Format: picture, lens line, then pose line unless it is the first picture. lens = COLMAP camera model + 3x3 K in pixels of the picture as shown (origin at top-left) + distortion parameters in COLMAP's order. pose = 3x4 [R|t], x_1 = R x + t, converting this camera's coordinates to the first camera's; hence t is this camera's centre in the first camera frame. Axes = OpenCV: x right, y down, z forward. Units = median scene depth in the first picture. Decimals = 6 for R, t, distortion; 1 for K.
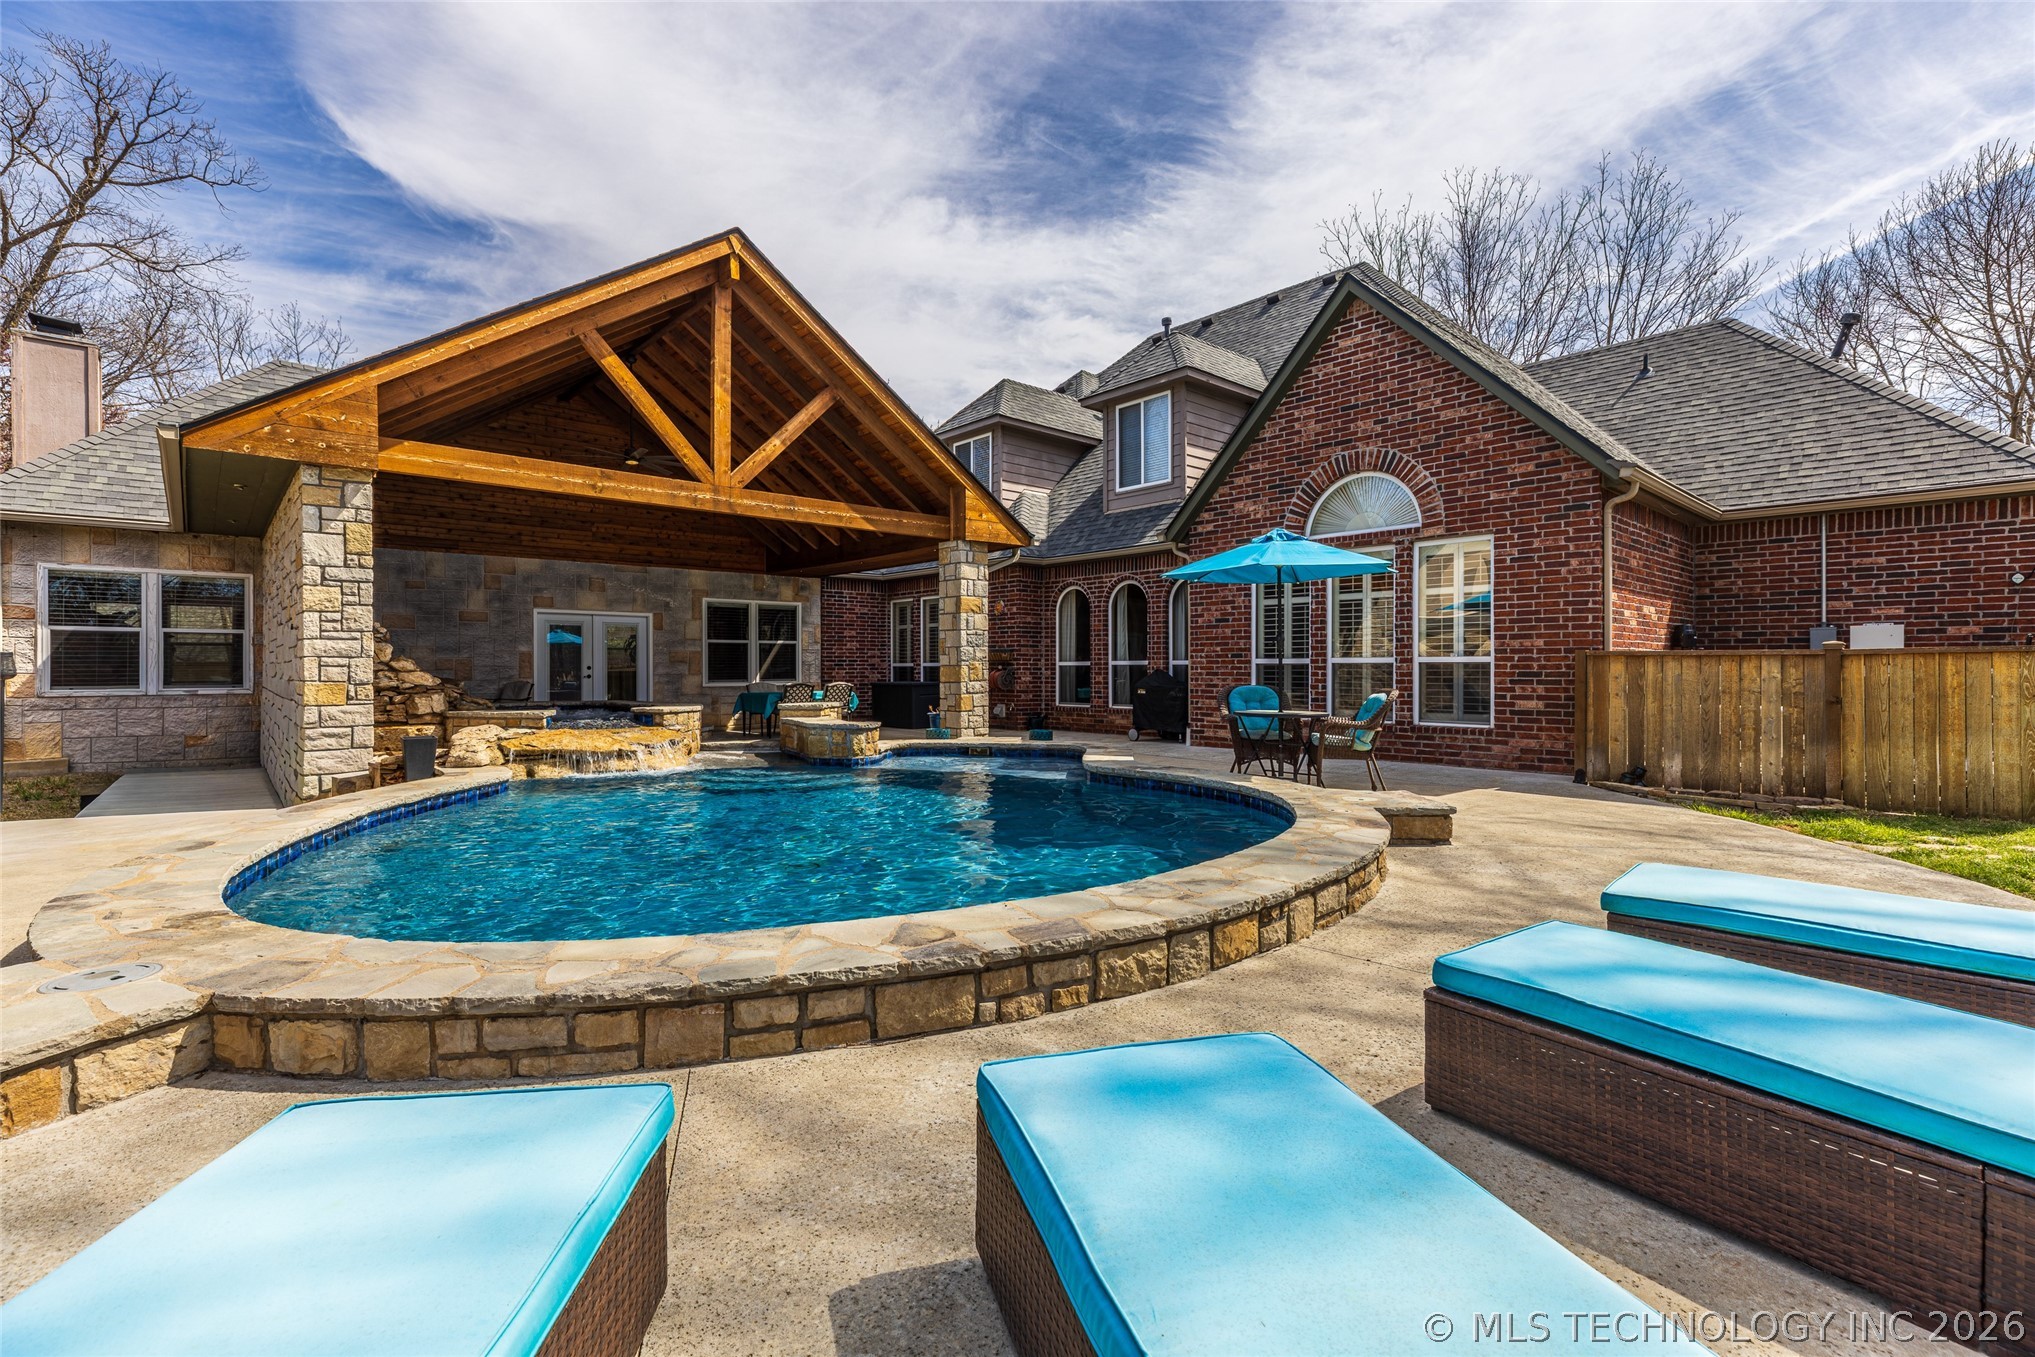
lens RADIAL K [[905.8, 0, 1021.2], [0, 905.8, 667.9], [0, 0, 1]] dist [0.010265, -0.000030]
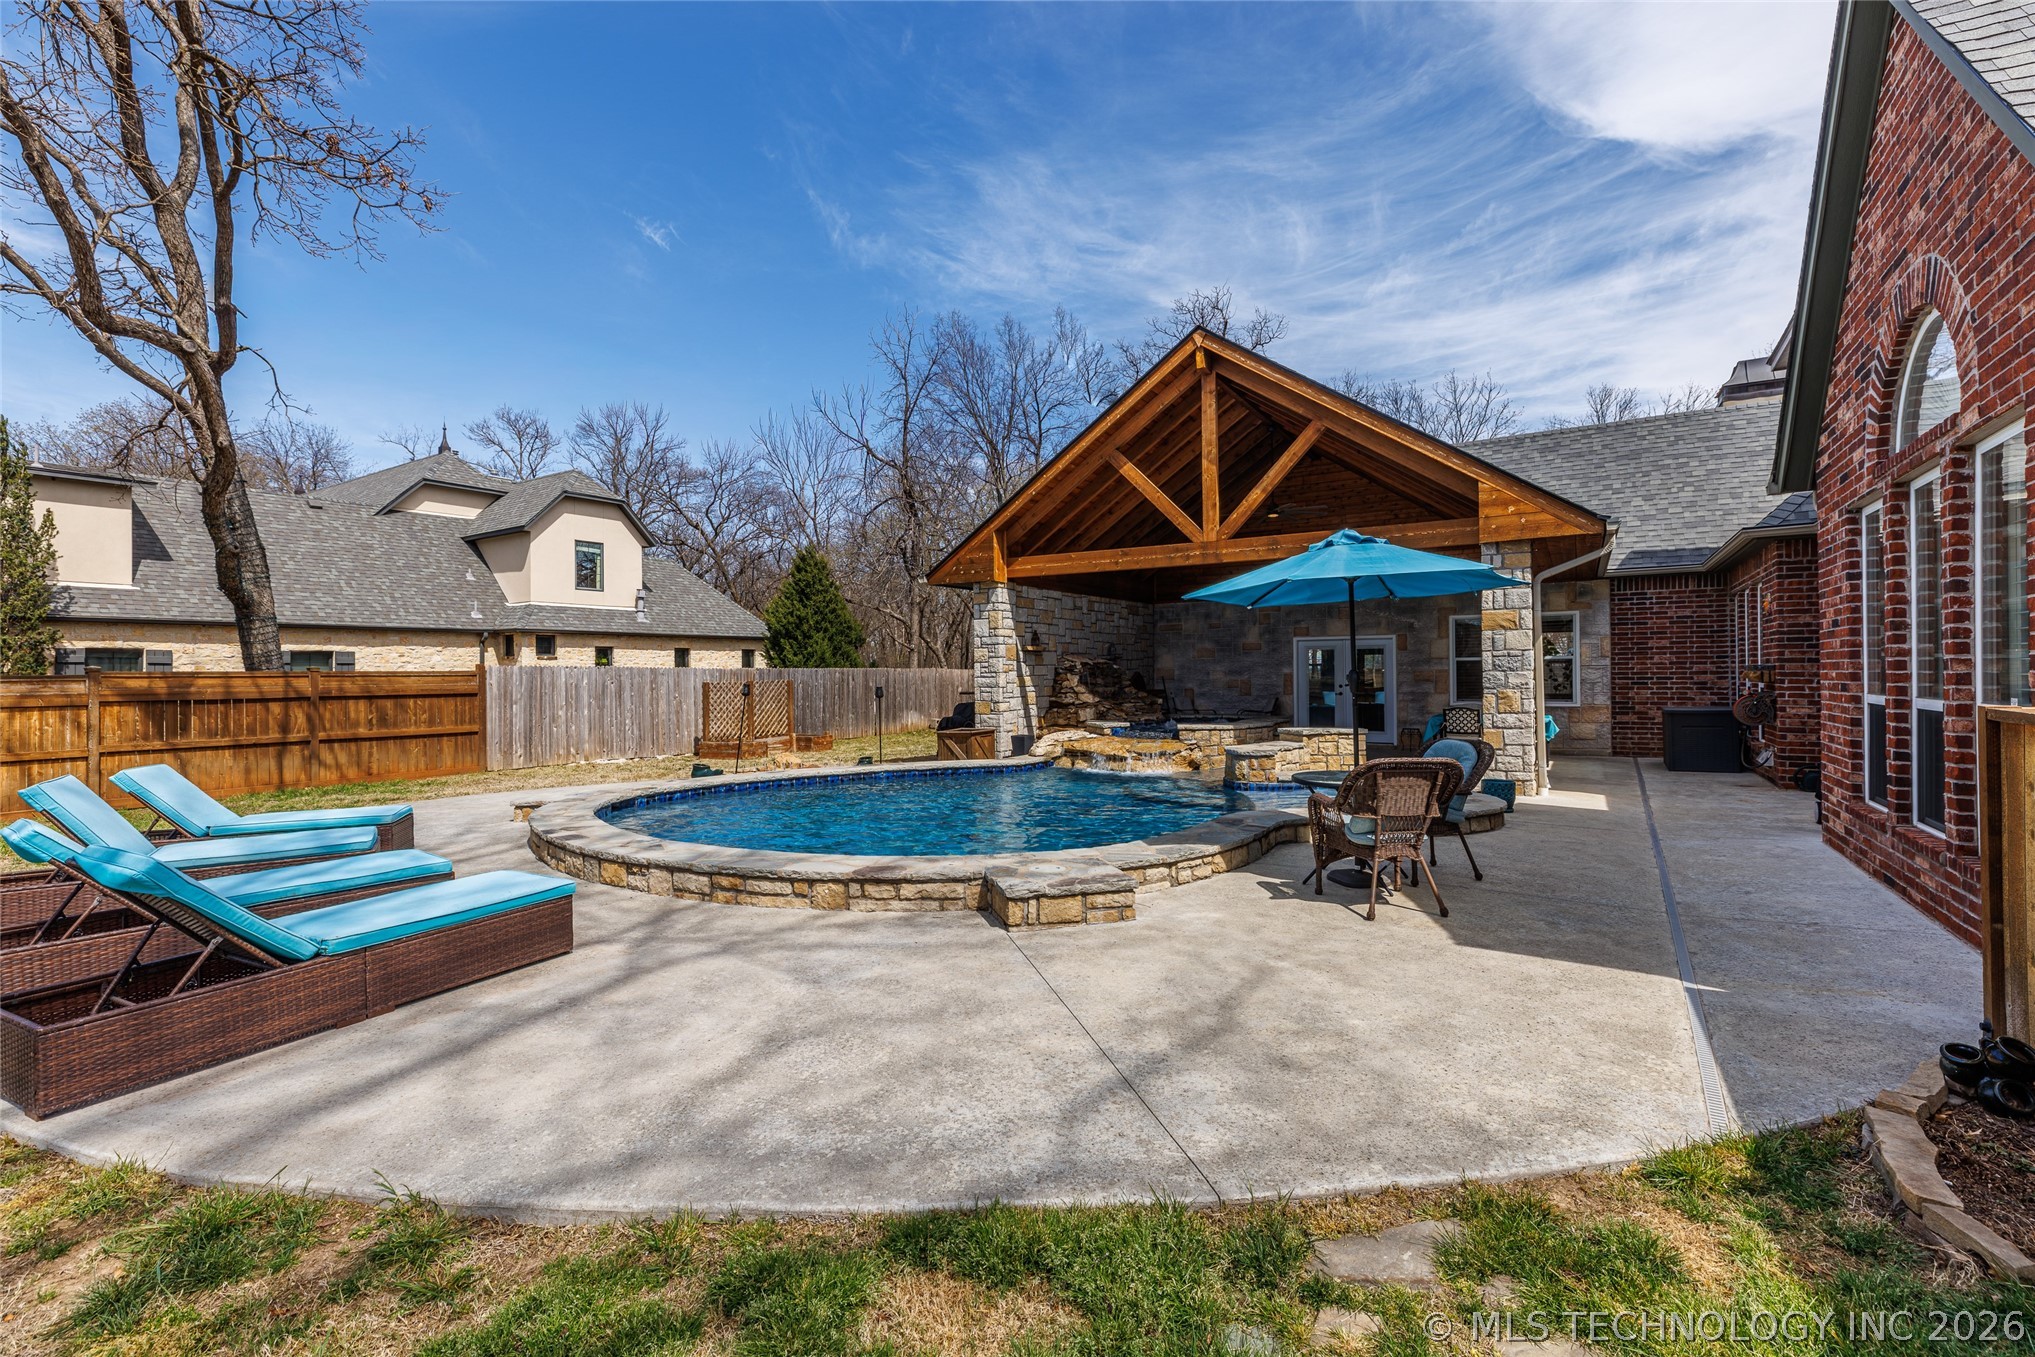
lens RADIAL K [[905.8, 0, 1021.2], [0, 905.8, 667.9], [0, 0, 1]] dist [0.010265, -0.000030]
pose [[0.278492, -0.005826, -0.960421, 0.737345], [0.008199, 0.999960, -0.003688, -0.032241], [0.960404, -0.006847, 0.278529, 0.429393]]
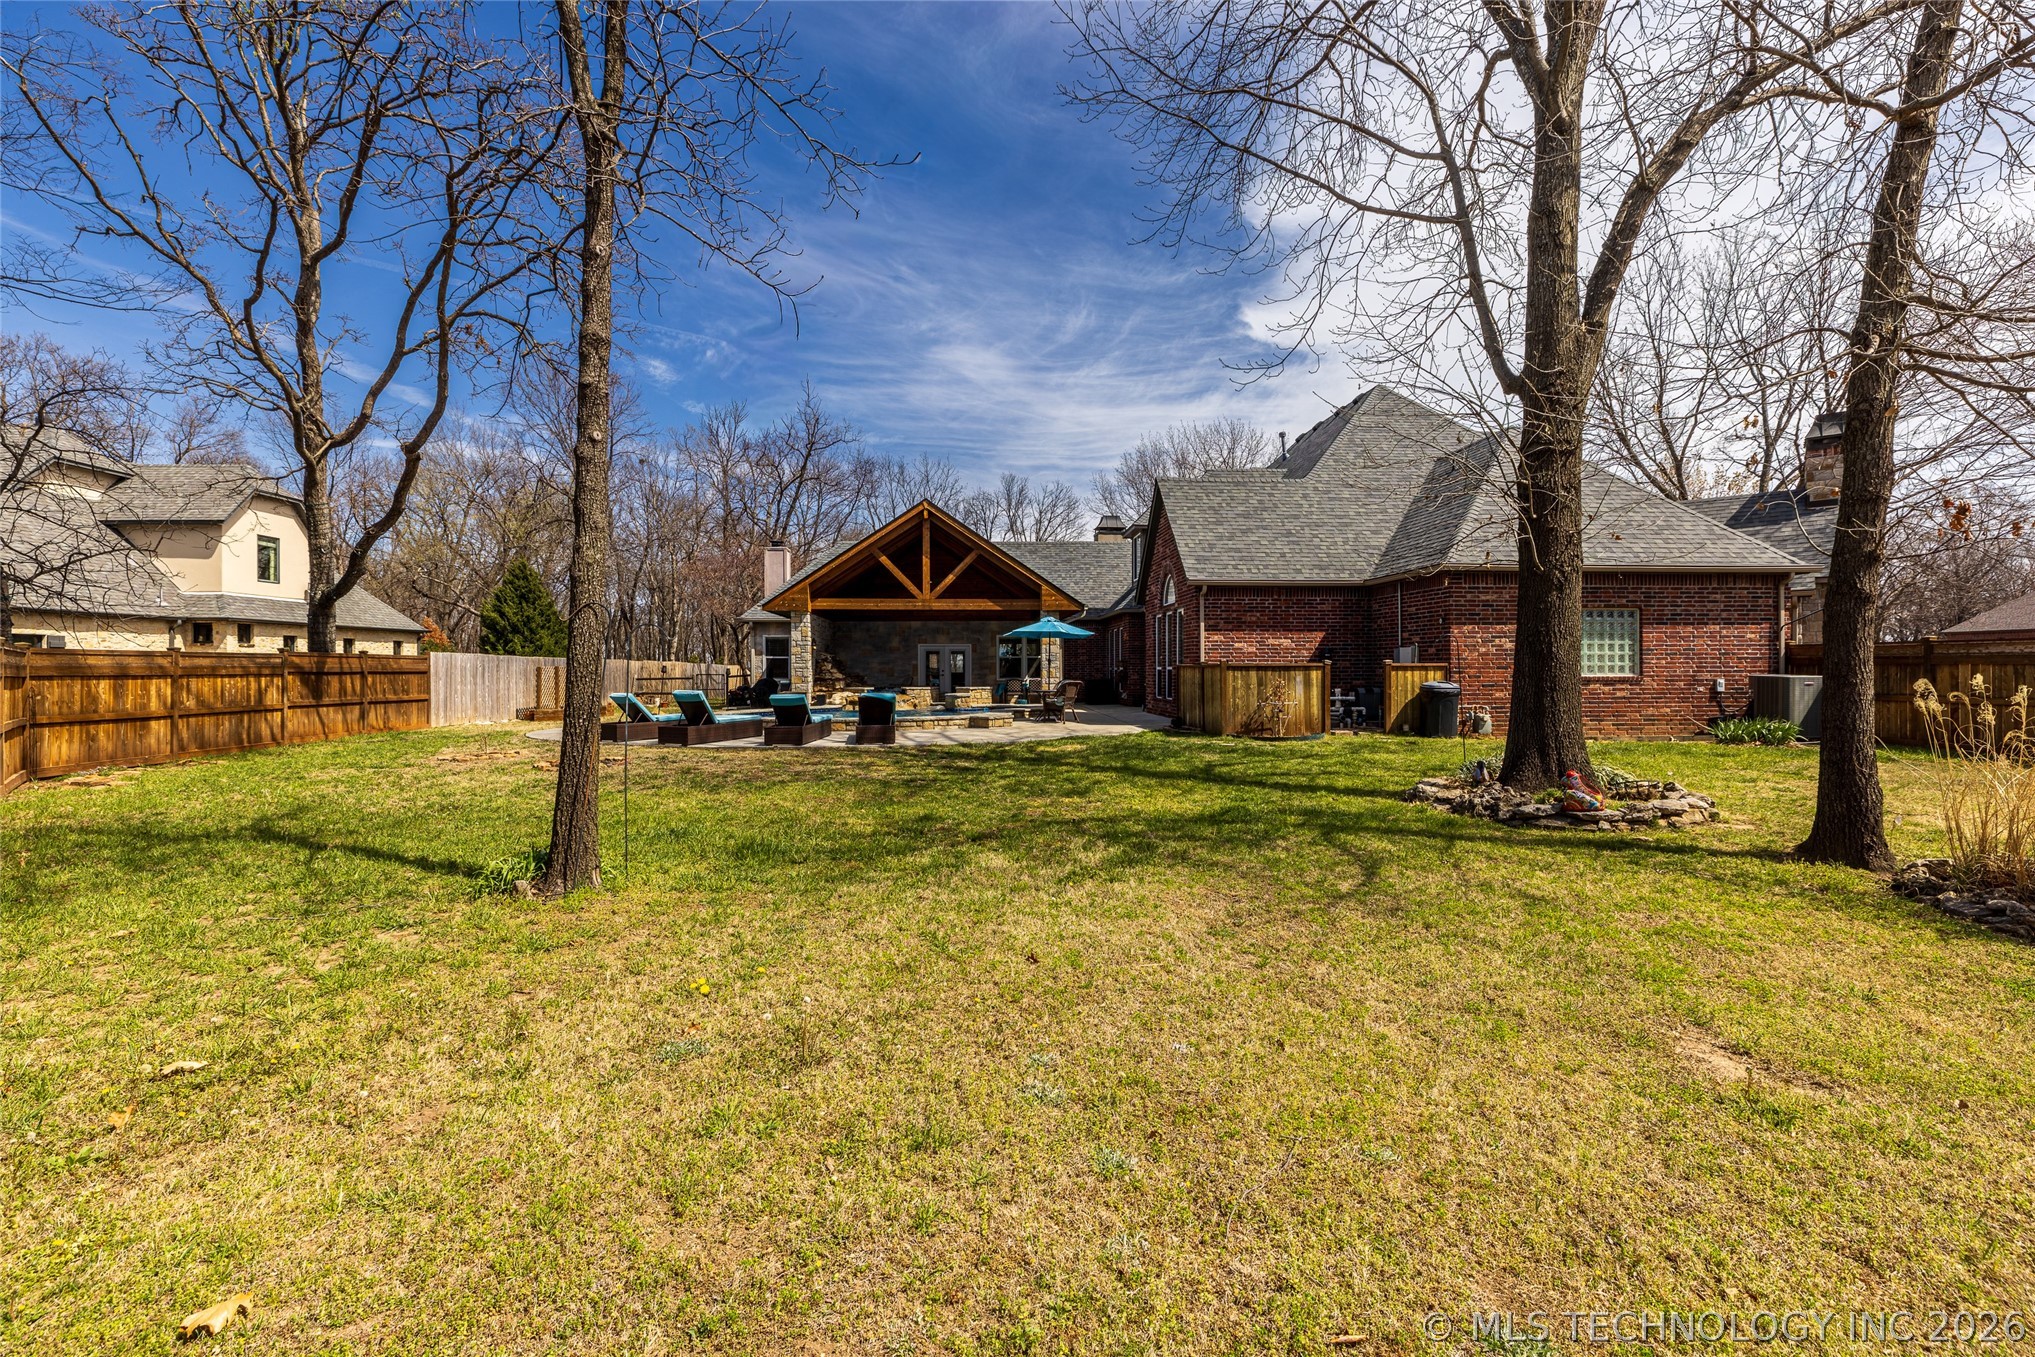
lens RADIAL K [[905.8, 0, 1021.2], [0, 905.8, 667.9], [0, 0, 1]] dist [0.010265, -0.000030]
pose [[0.787706, -0.000996, -0.616051, 1.411078], [0.001517, 0.999999, 0.000322, -0.011357], [0.616050, -0.001188, 0.787706, -0.805543]]
